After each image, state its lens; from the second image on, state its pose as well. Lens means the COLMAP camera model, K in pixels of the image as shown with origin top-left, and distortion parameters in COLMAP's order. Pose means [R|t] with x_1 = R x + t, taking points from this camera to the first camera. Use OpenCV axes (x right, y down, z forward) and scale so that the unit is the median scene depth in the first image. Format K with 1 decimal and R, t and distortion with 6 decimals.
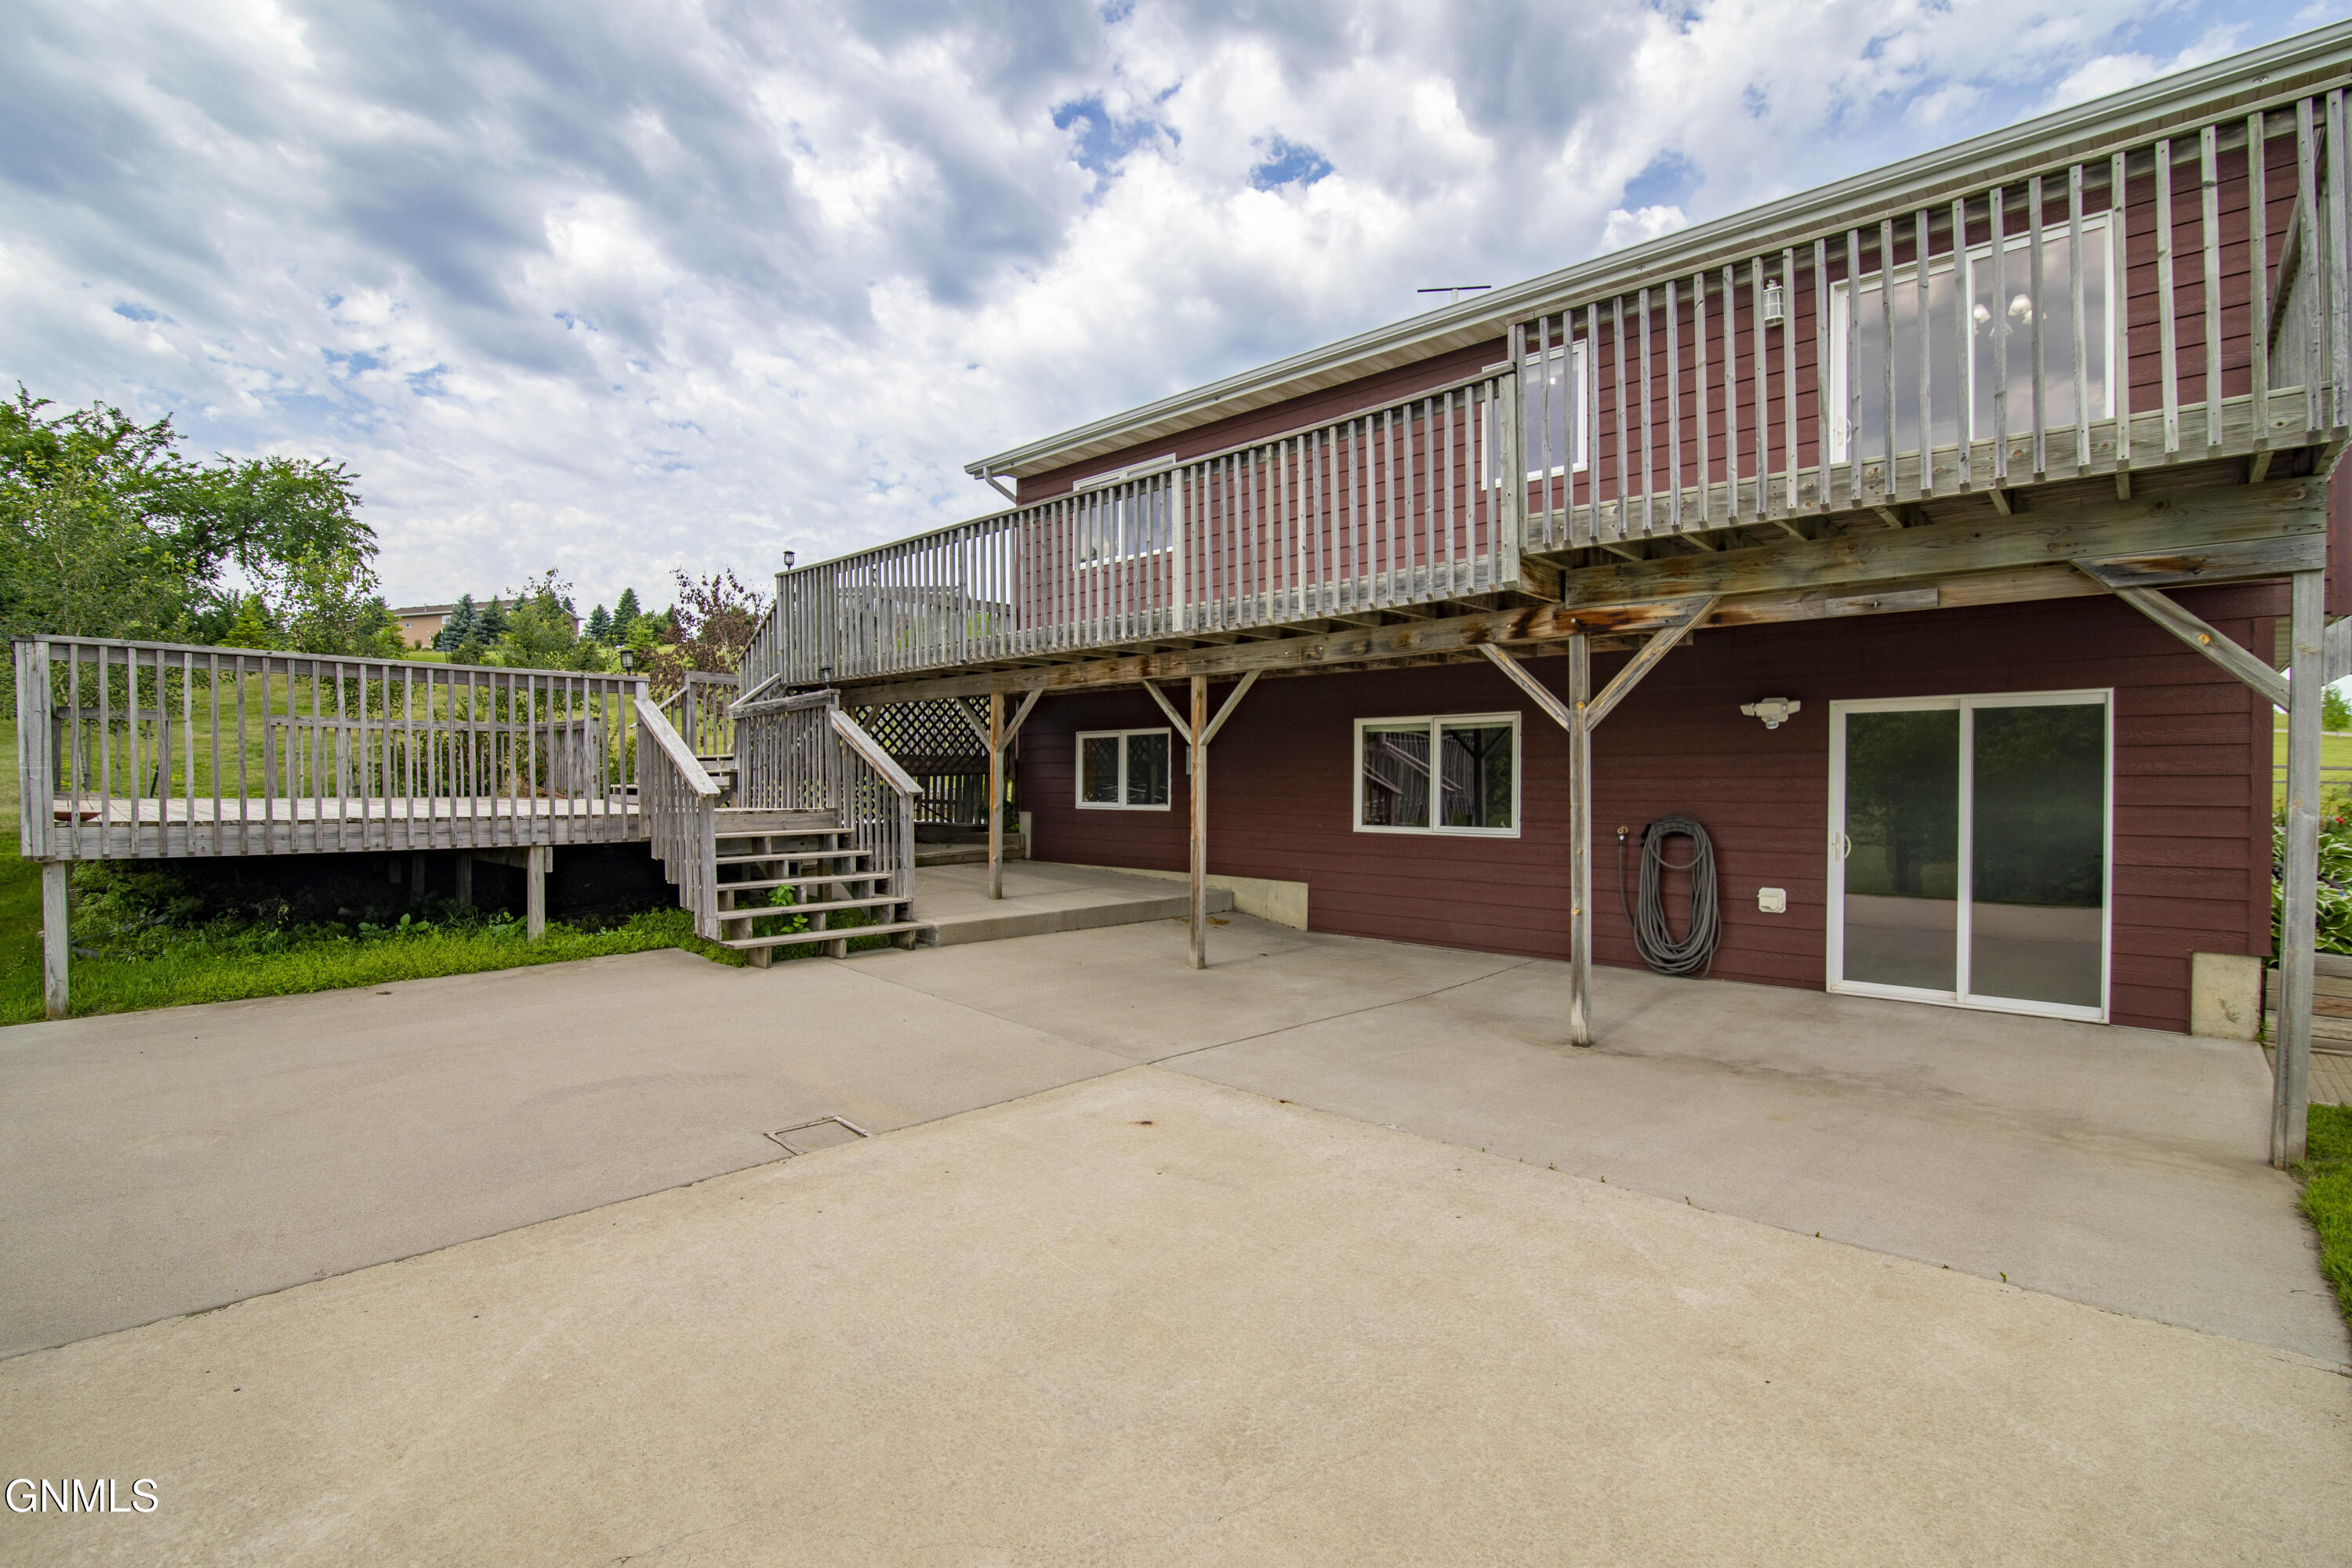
lens RADIAL K [[1074.5, 0, 1174.5], [0, 1074.5, 774.2], [0, 0, 1]] dist [-0.009174, 0.000297]
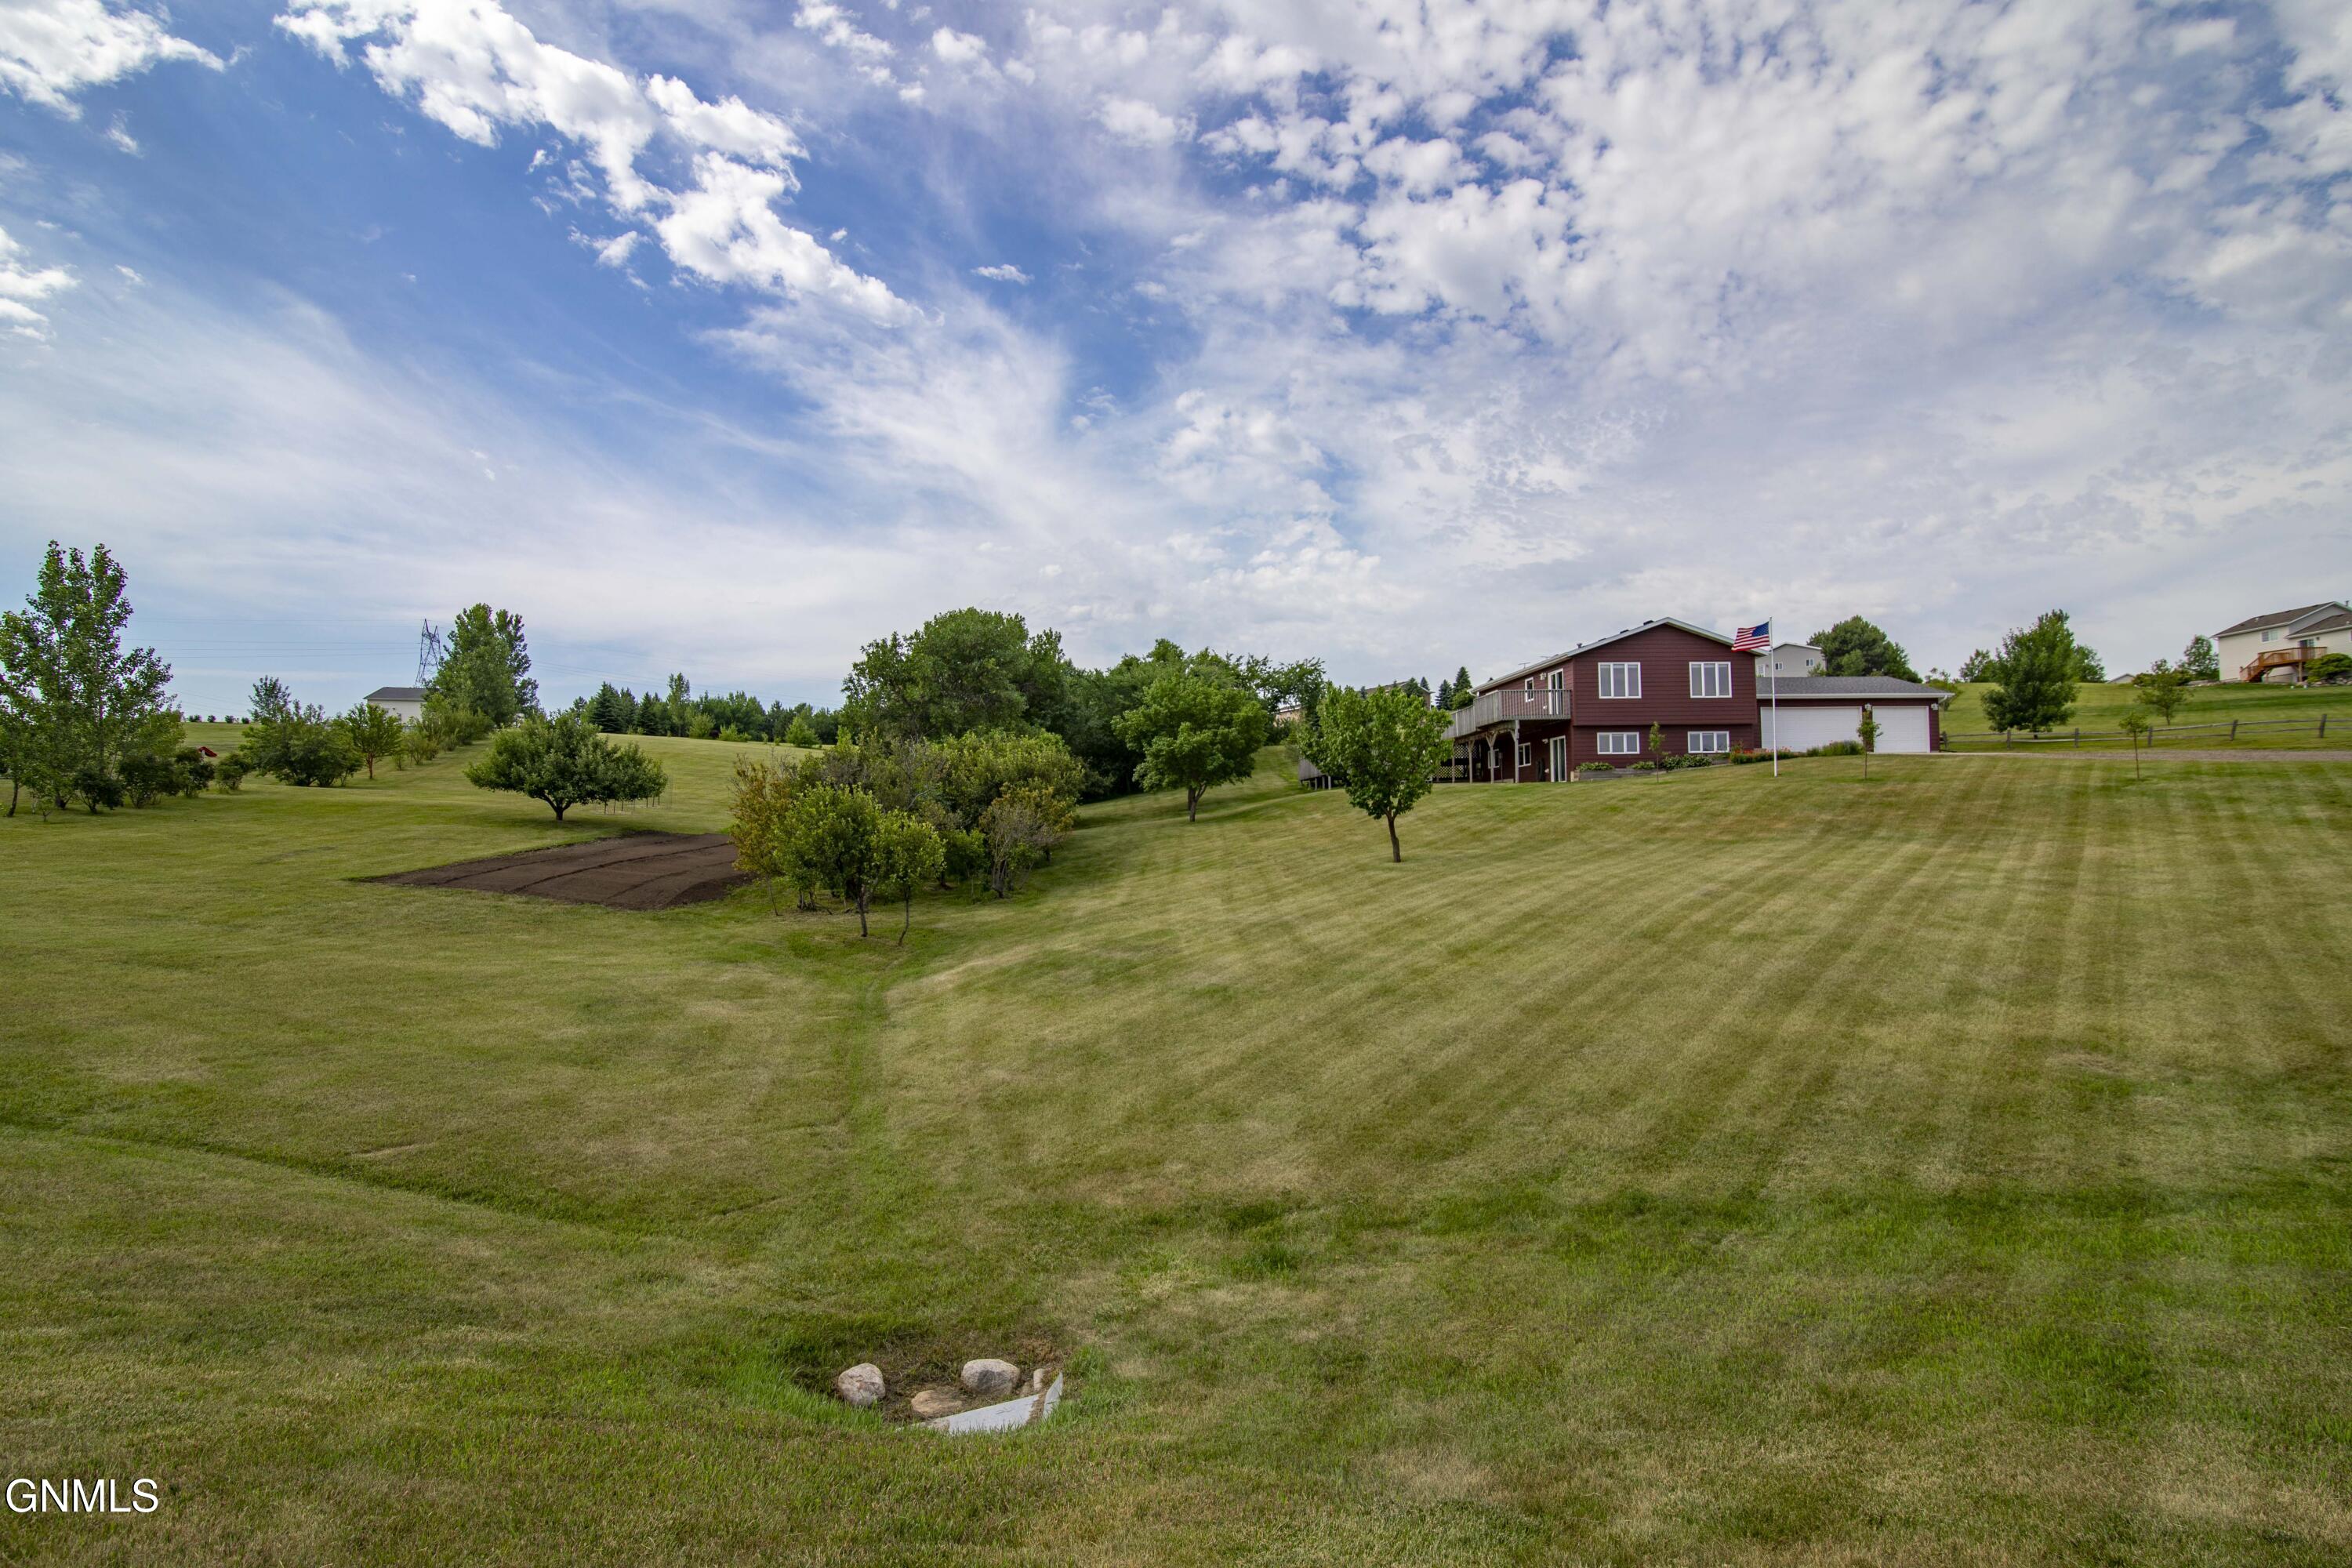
lens RADIAL K [[1074.5, 0, 1154.0], [0, 1074.5, 782.3], [0, 0, 1]] dist [-0.009174, 0.000297]
pose [[0.714018, -0.044212, -0.698730, 0.264525], [0.022349, 0.998935, -0.040369, 0.029880], [0.699770, 0.013208, 0.714246, -0.415770]]
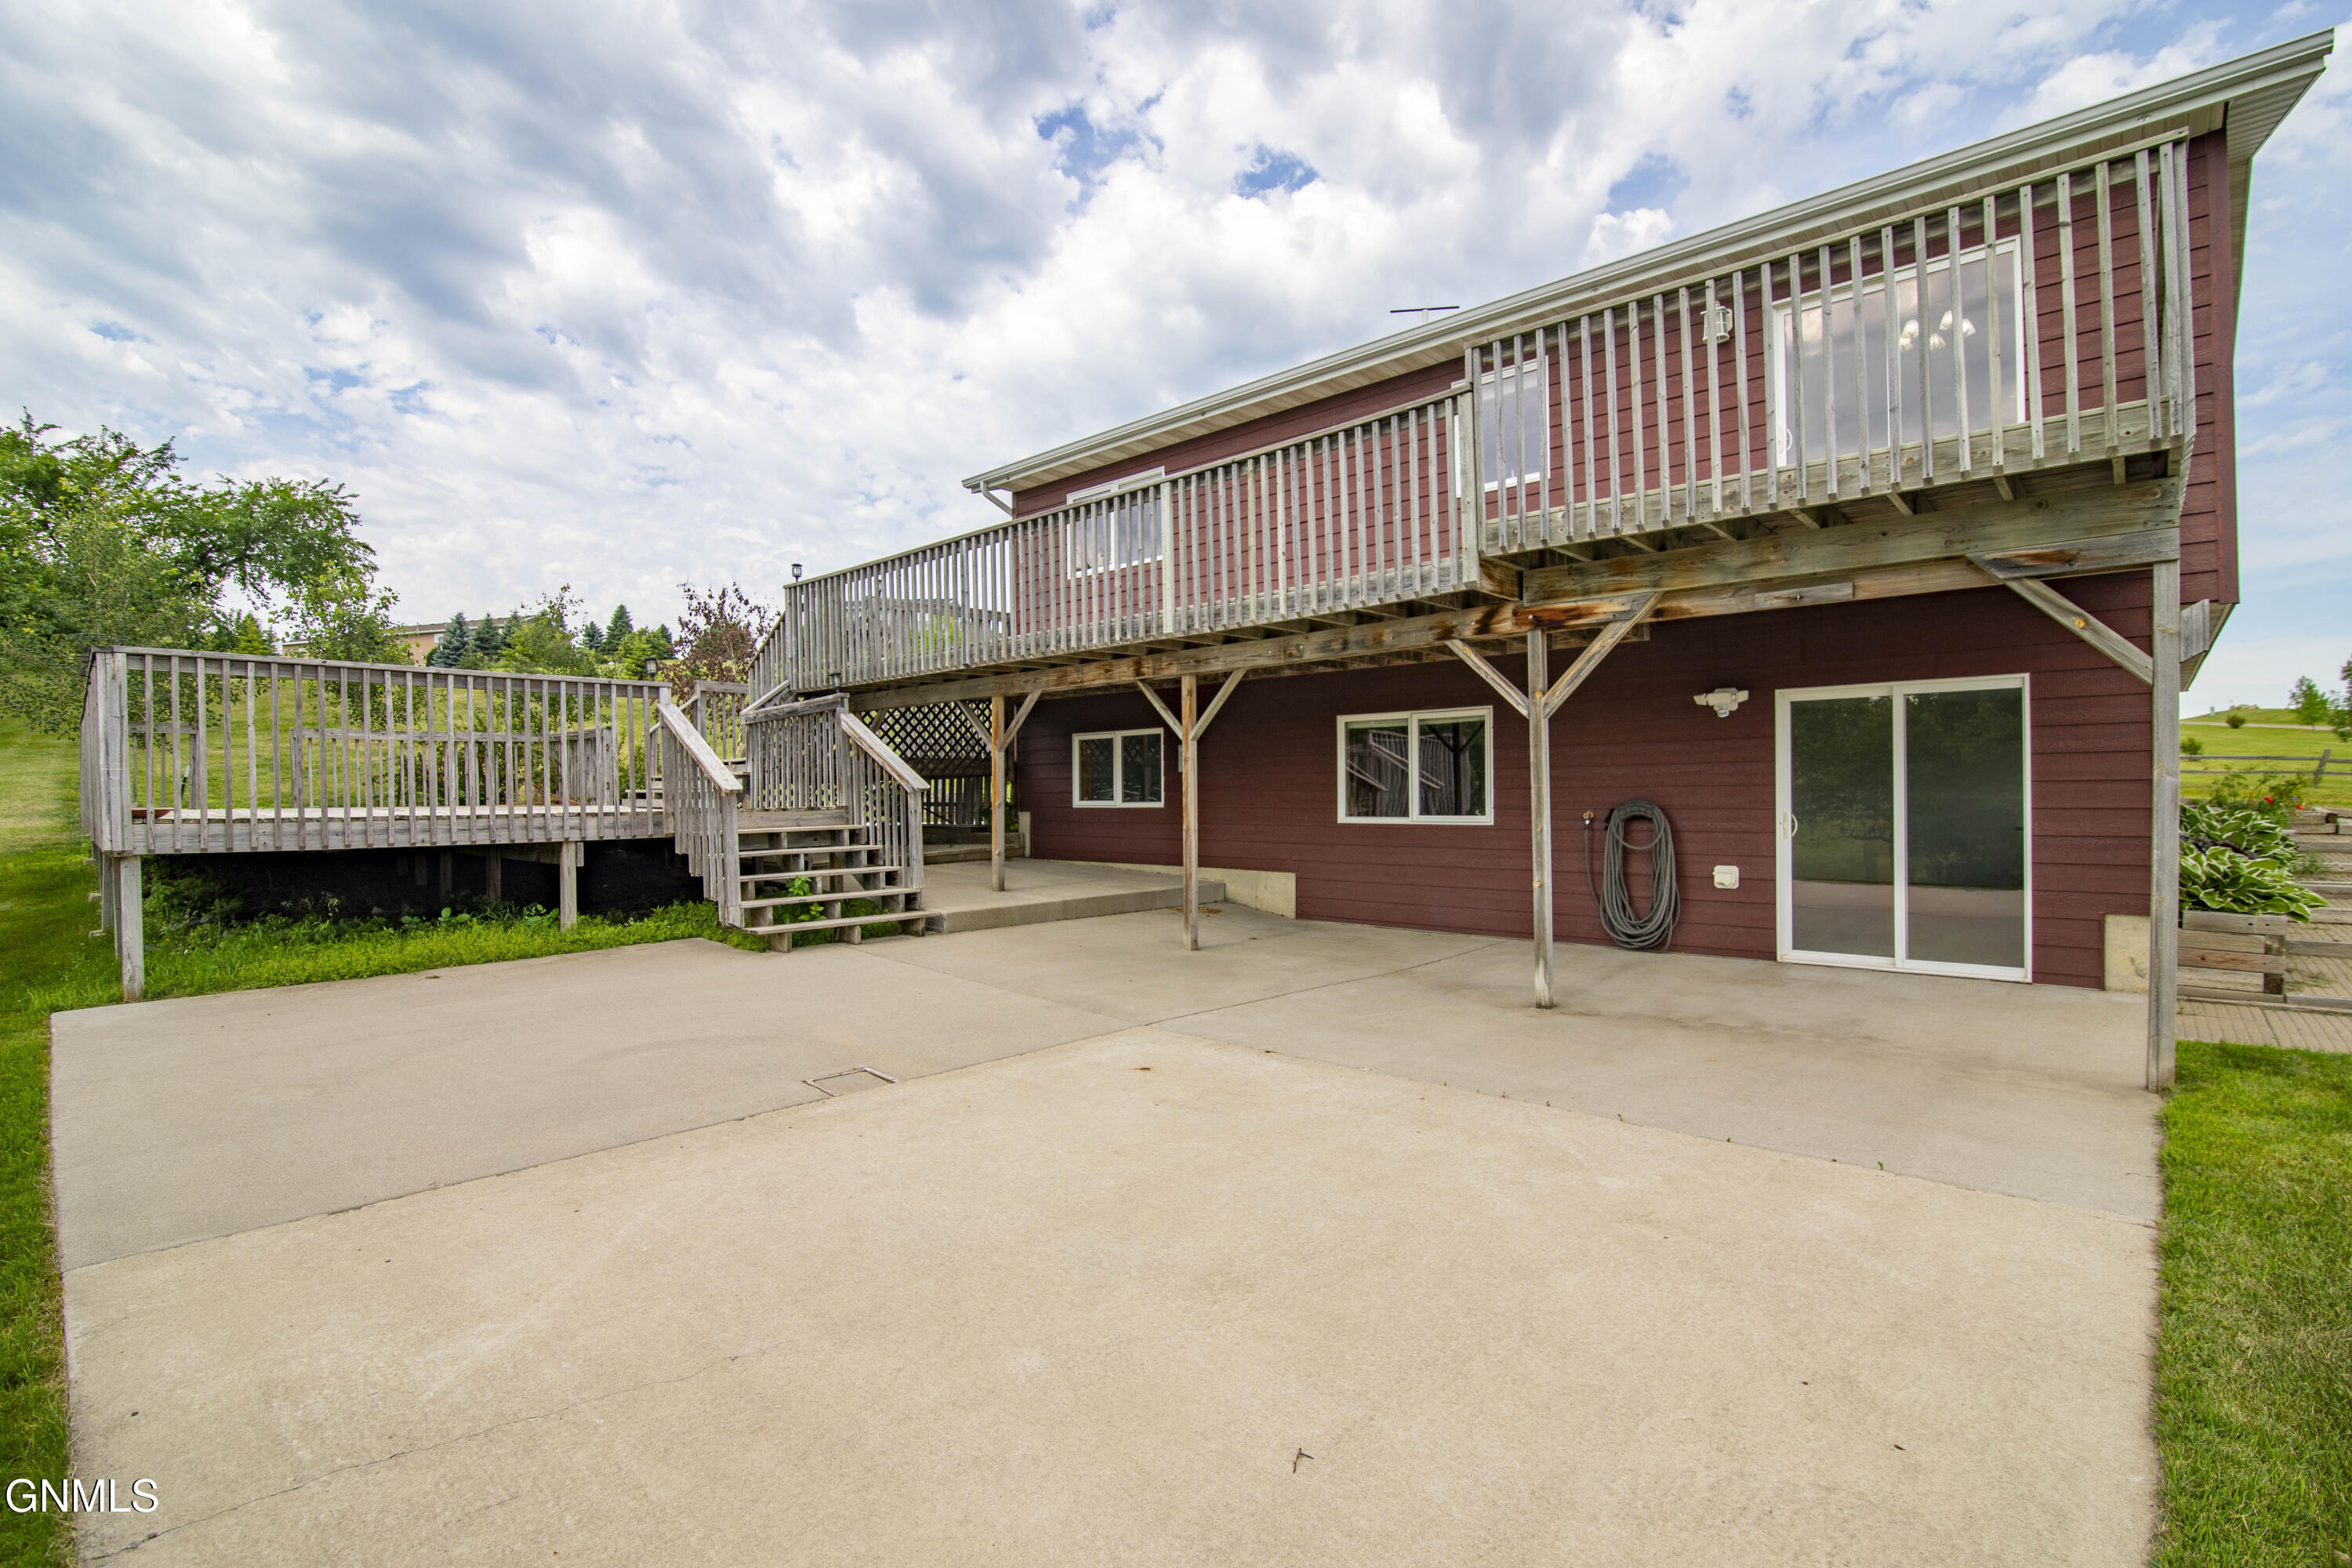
lens RADIAL K [[1074.5, 0, 1174.7], [0, 1074.5, 794.2], [0, 0, 1]] dist [-0.009174, 0.000297]
pose [[0.999882, -0.013622, 0.007096, -0.000032], [0.013557, 0.999867, 0.009097, 0.002270], [-0.007219, -0.009000, 0.999933, -0.009532]]
